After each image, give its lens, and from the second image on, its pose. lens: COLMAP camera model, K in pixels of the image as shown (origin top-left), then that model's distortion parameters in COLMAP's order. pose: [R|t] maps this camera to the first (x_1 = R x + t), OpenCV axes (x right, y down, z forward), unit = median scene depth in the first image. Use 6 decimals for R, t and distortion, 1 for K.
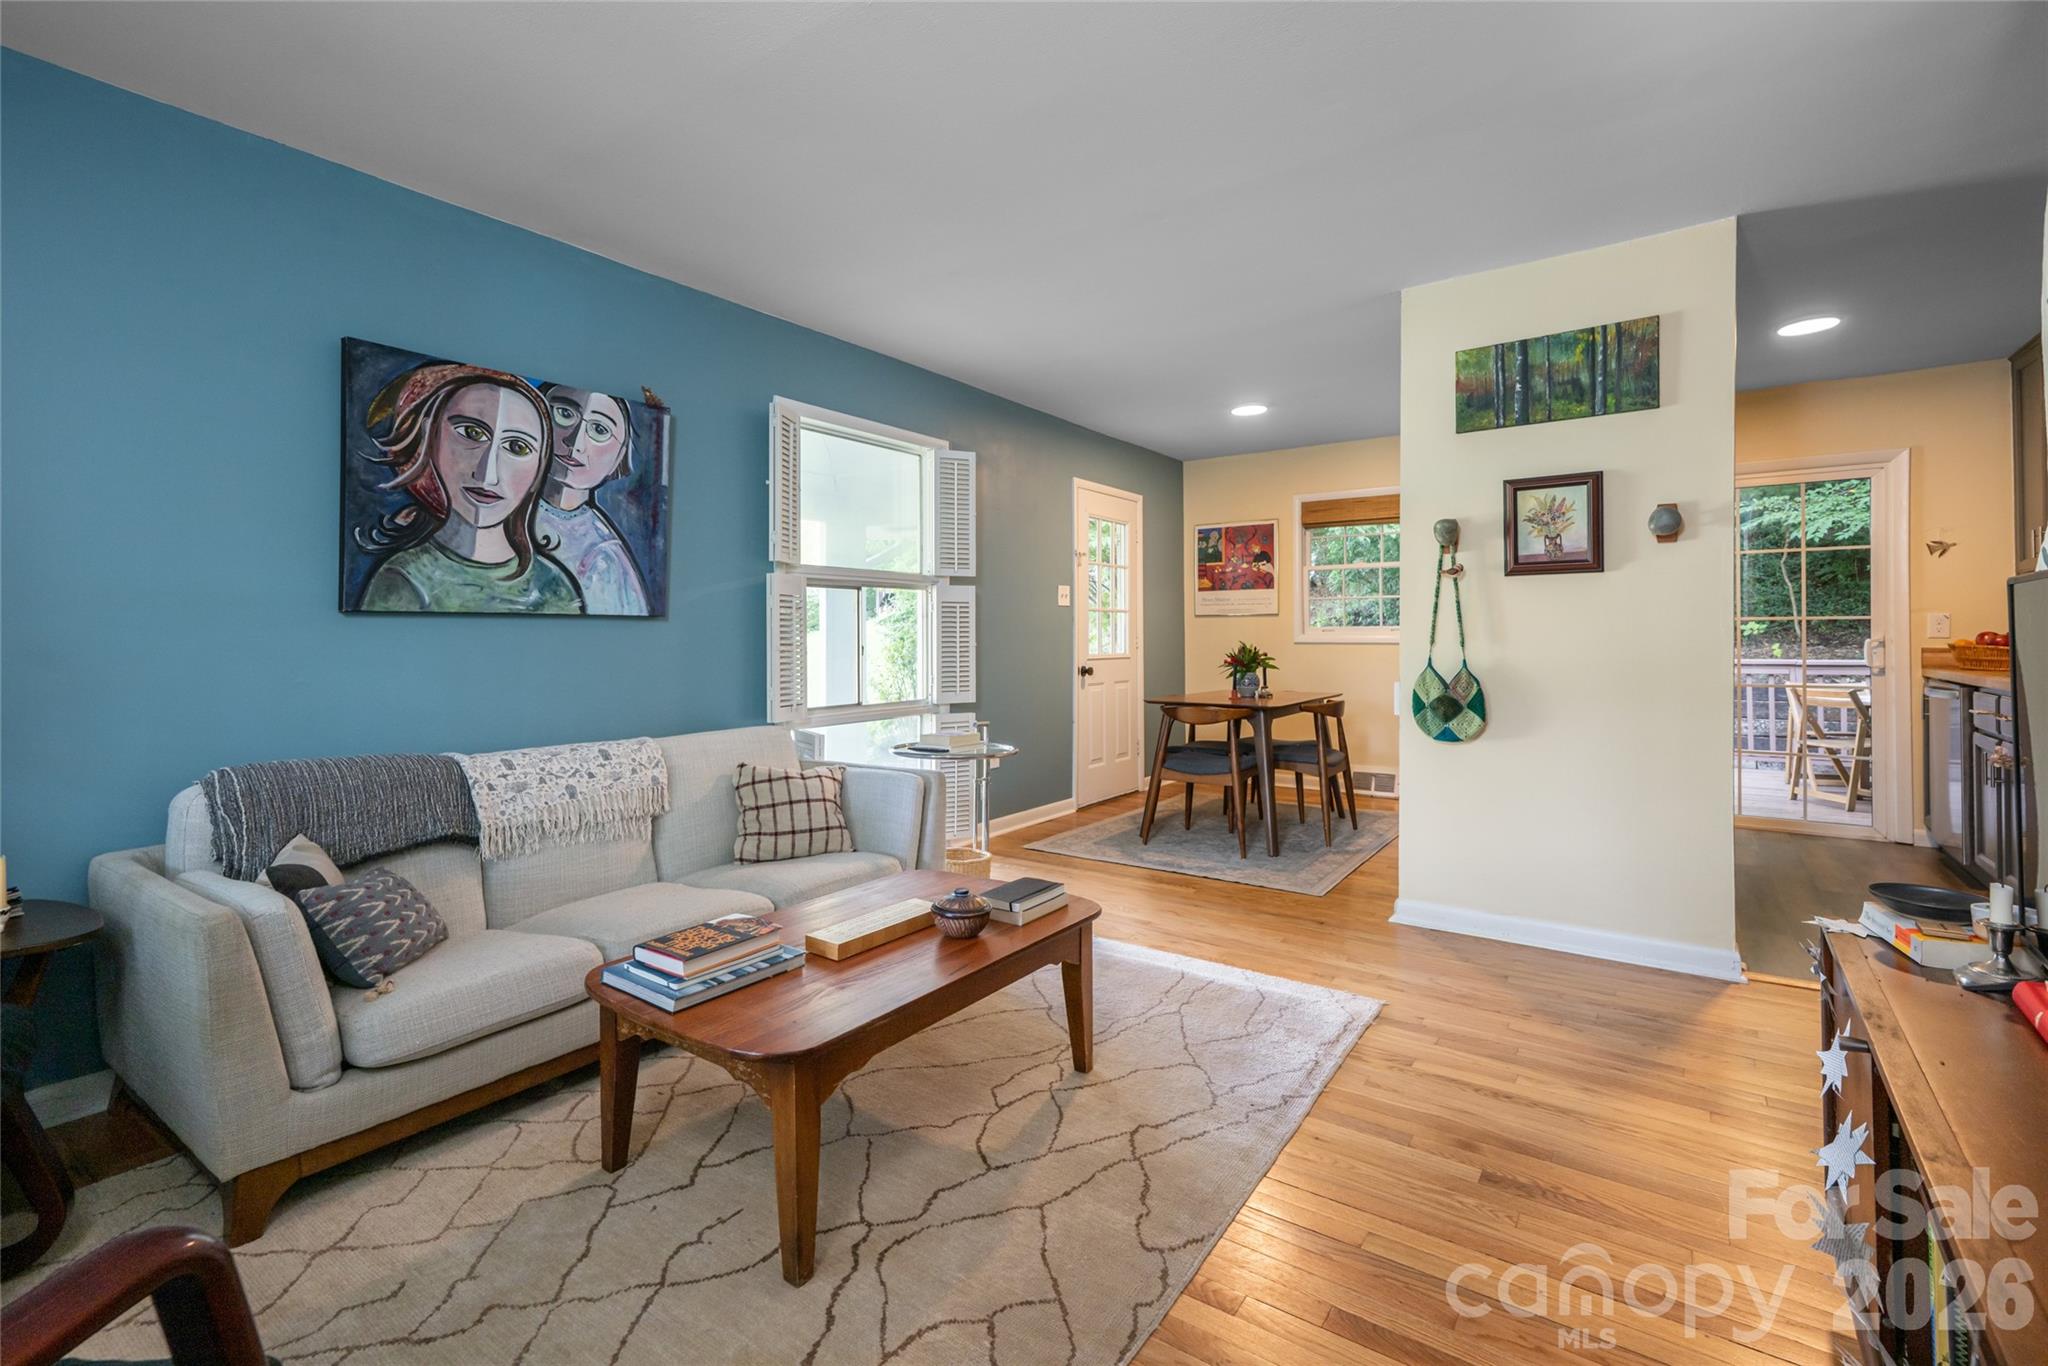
lens RADIAL K [[941.1, 0, 980.9], [0, 941.1, 629.8], [0, 0, 1]] dist [0.003196, 0.000046]
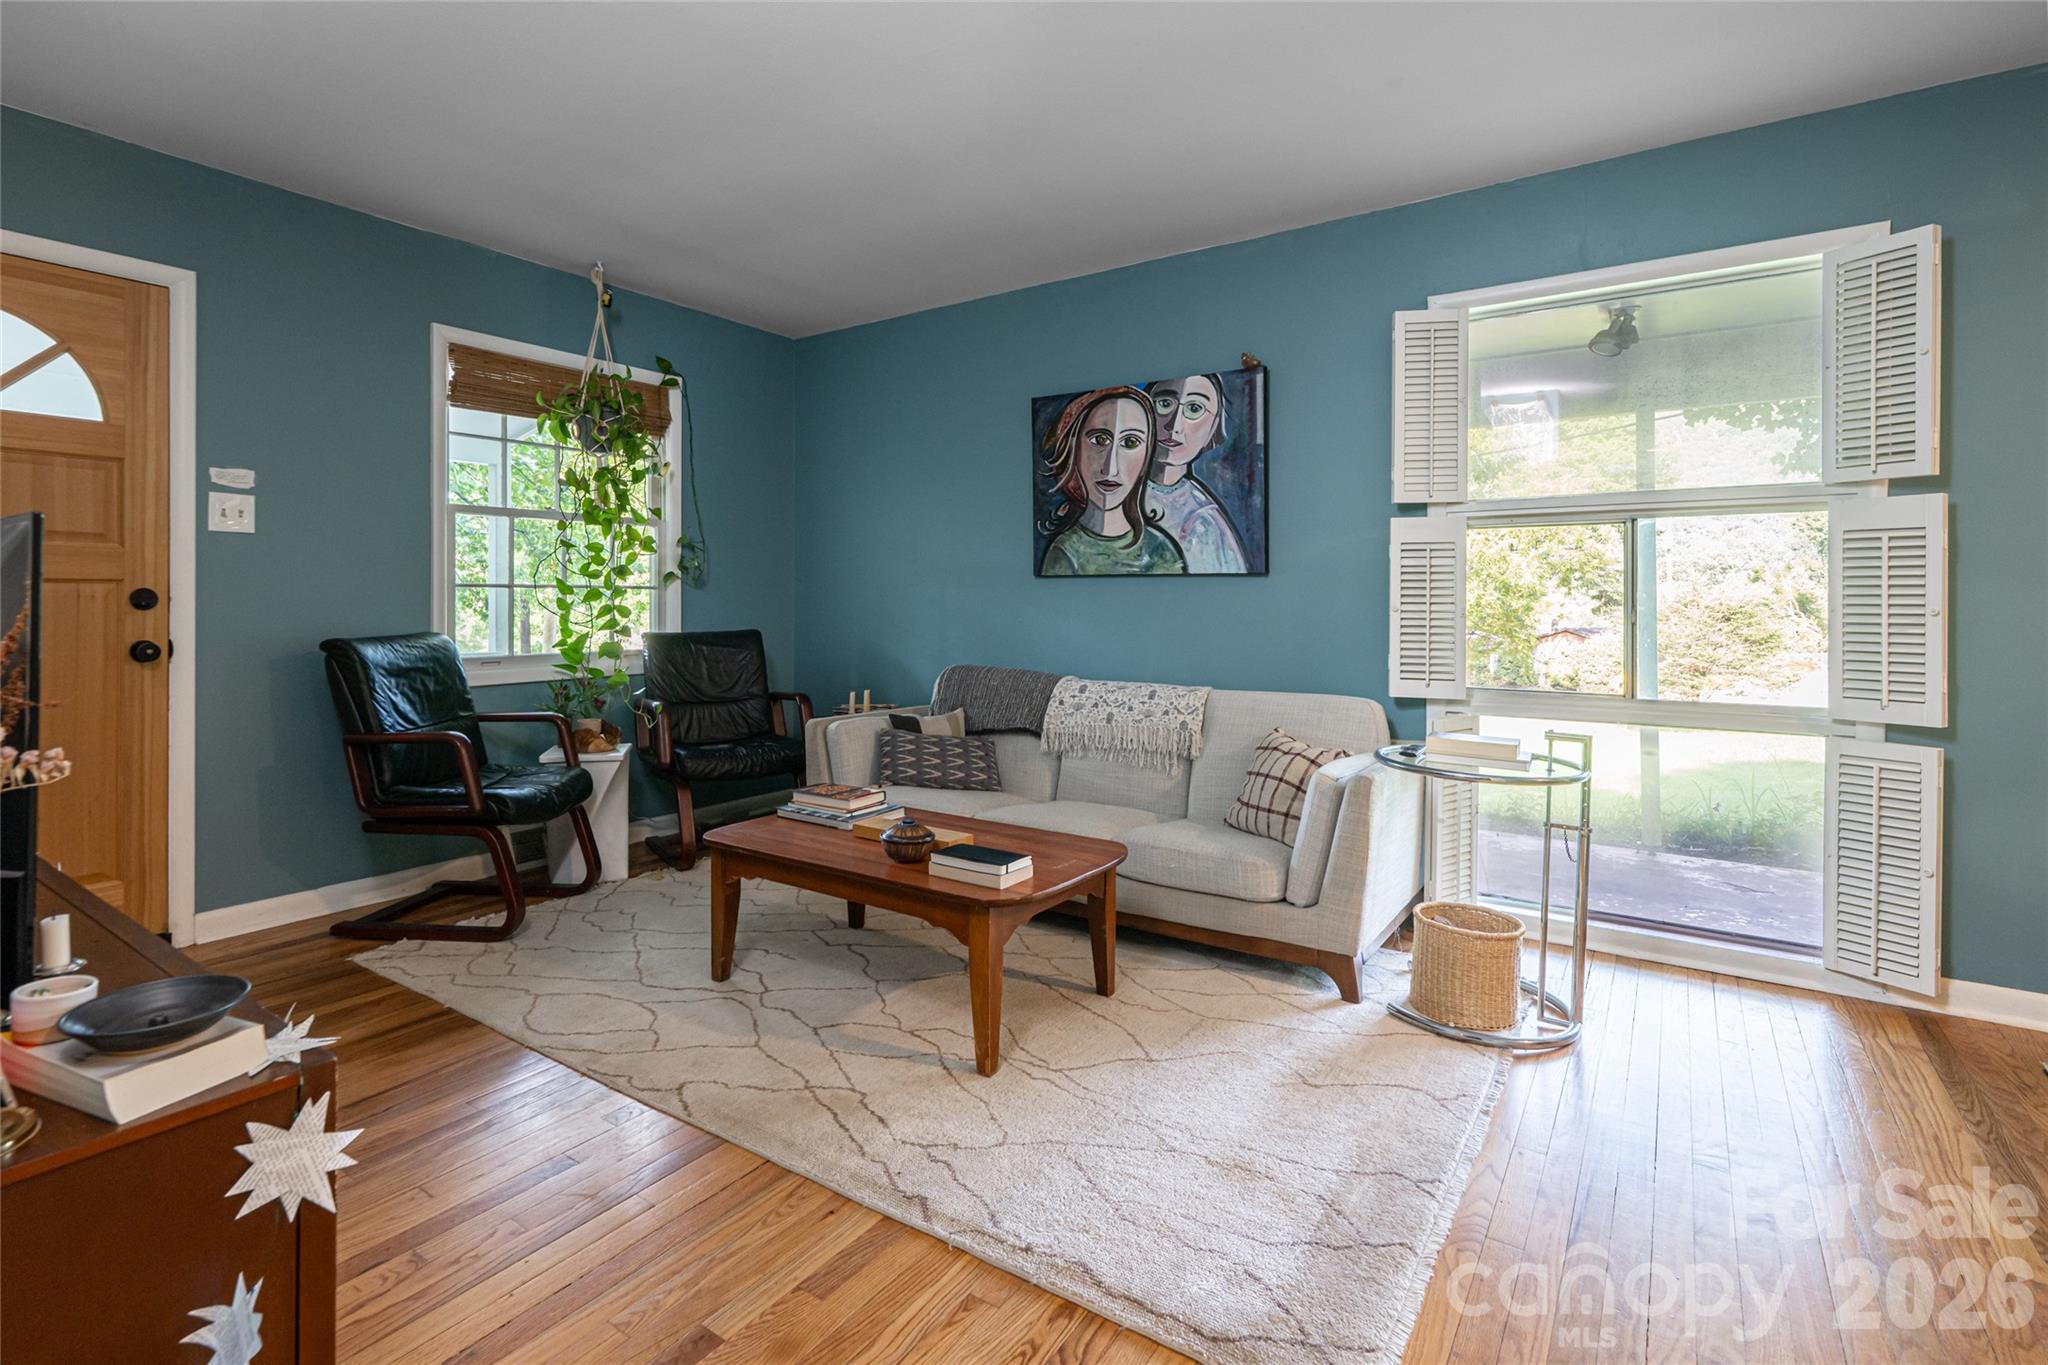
lens RADIAL K [[977.5, 0, 950.5], [0, 977.5, 605.5], [0, 0, 1]] dist [0.005709, -0.000451]
pose [[0.000402, 0.011918, -0.999929, 0.729100], [0.003034, 0.999924, 0.011919, 0.006818], [0.999995, -0.003039, 0.000366, 0.677408]]
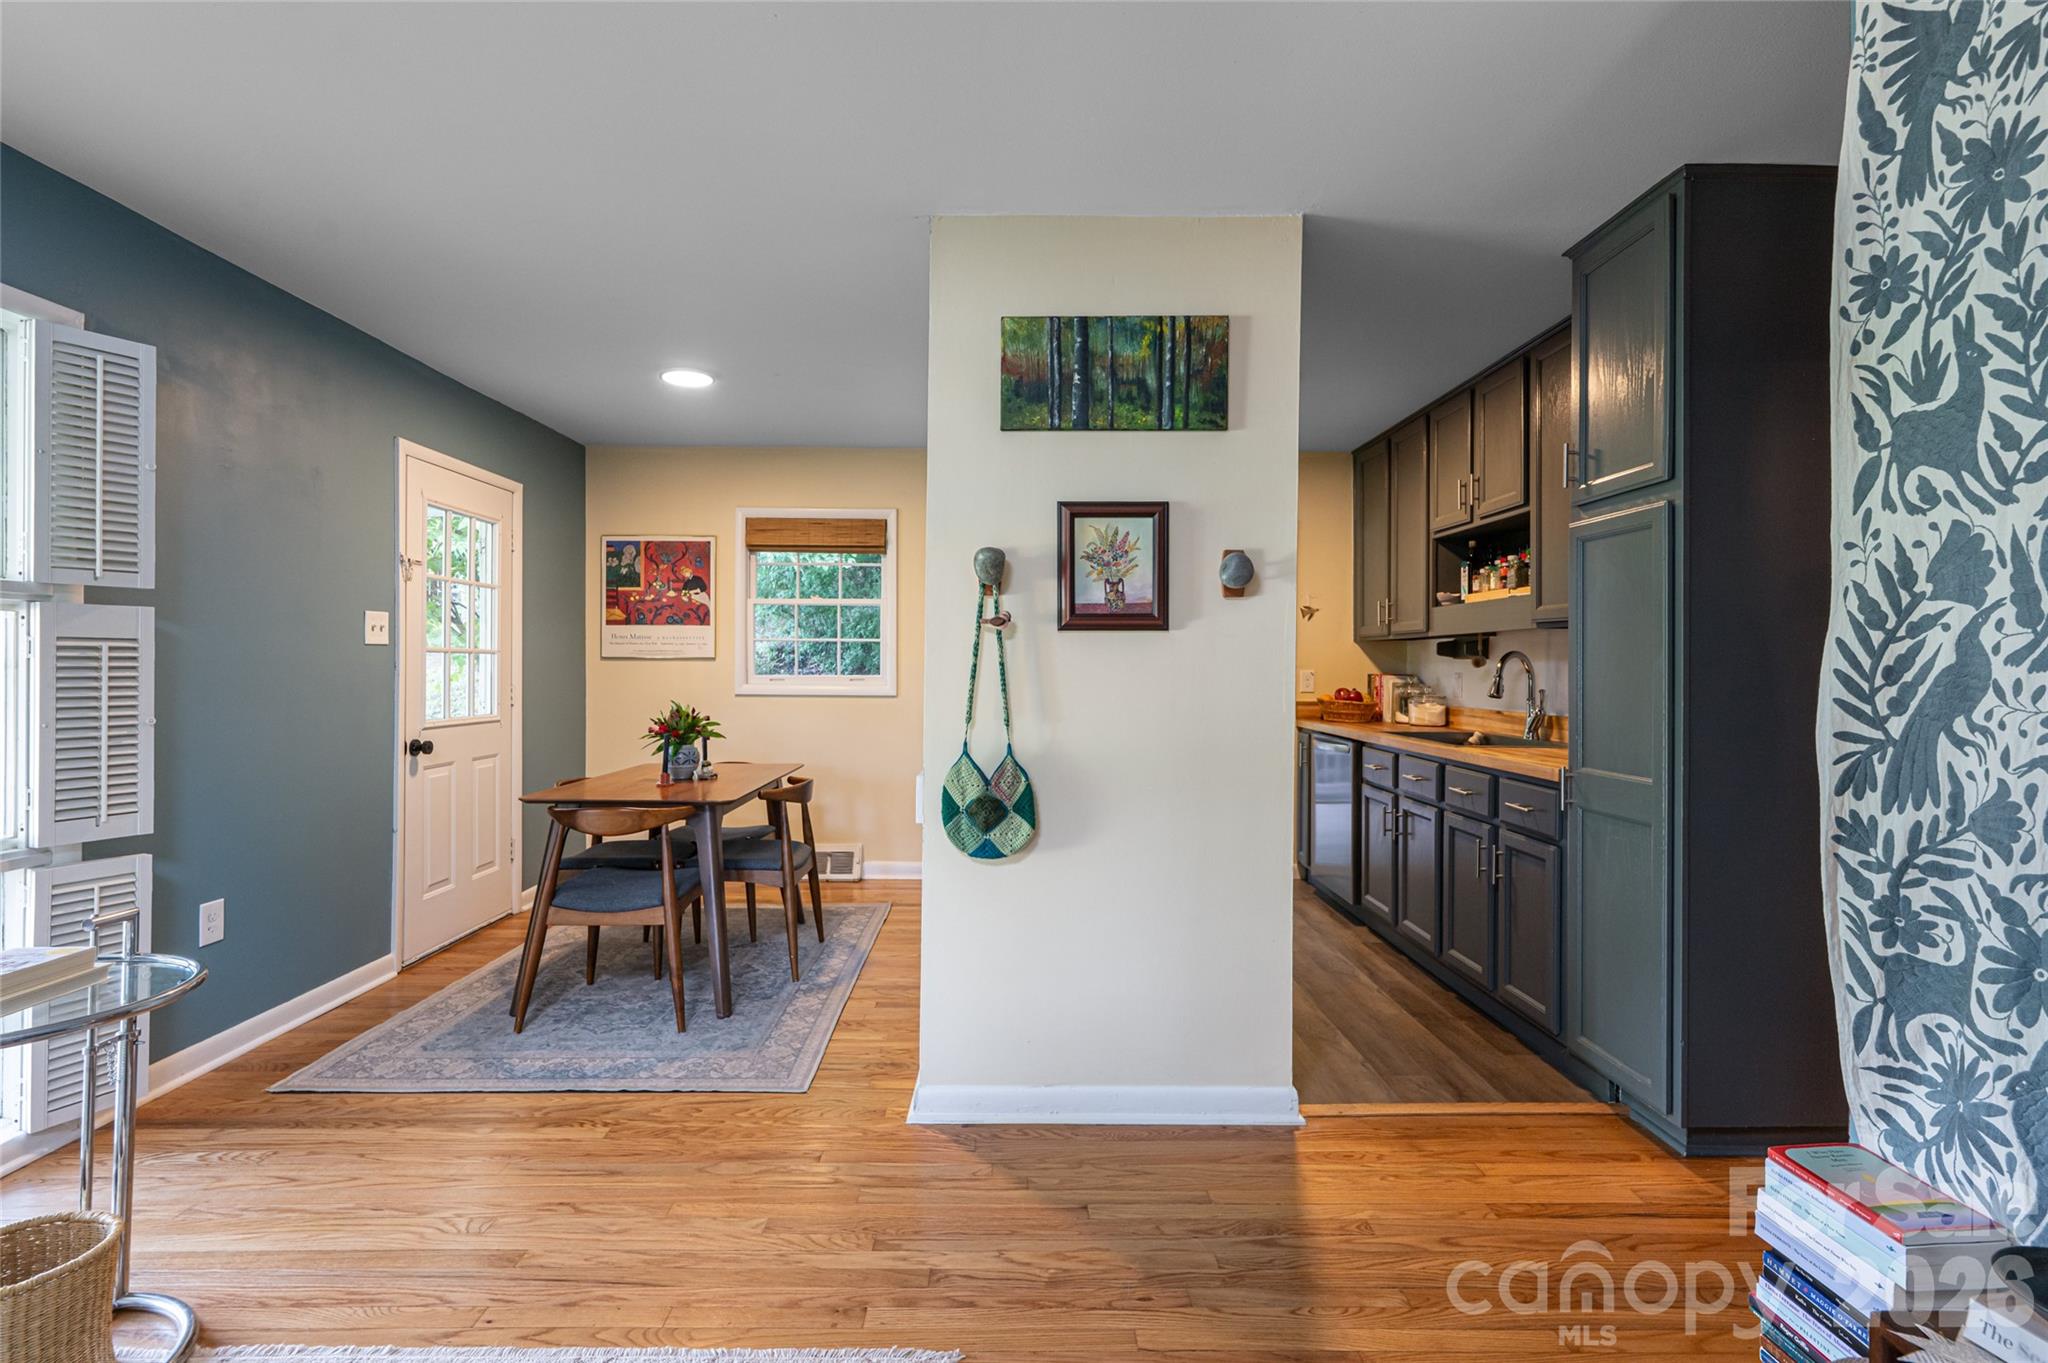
lens RADIAL K [[941.1, 0, 1020.6], [0, 941.1, 661.0], [0, 0, 1]] dist [0.003196, 0.000046]
pose [[0.795122, 0.009475, 0.606375, 0.082390], [-0.011511, 0.999934, -0.000530, -0.032165], [-0.606340, -0.006558, 0.795179, 0.426310]]
